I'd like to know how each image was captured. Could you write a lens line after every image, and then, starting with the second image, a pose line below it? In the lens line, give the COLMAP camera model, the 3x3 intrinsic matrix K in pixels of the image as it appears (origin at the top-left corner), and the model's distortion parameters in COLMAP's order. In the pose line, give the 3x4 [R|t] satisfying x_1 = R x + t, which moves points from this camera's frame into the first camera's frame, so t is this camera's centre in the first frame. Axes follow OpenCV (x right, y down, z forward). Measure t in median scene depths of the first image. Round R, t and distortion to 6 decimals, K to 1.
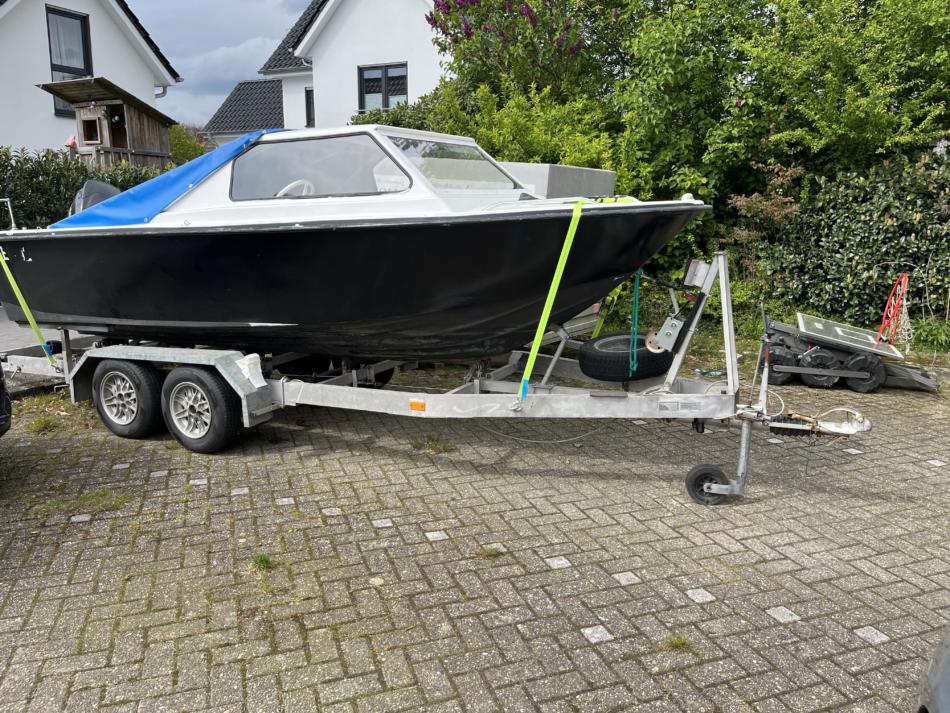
lens RADIAL K [[725.7, 0, 476.4], [0, 725.7, 354.3], [0, 0, 1]] dist [0.021479, -0.031655]
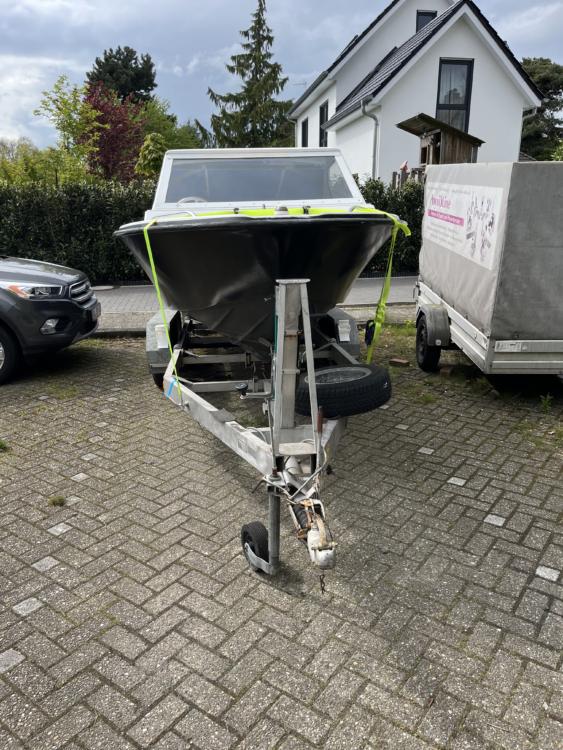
lens RADIAL K [[572.9, 0, 279.4], [0, 572.9, 381.7], [0, 0, 1]] dist [0.021479, -0.031655]
pose [[0.569584, 0.231746, -0.788586, 0.882537], [-0.161449, 0.972283, 0.169118, -0.141483], [0.805921, 0.030989, 0.591211, 0.650290]]
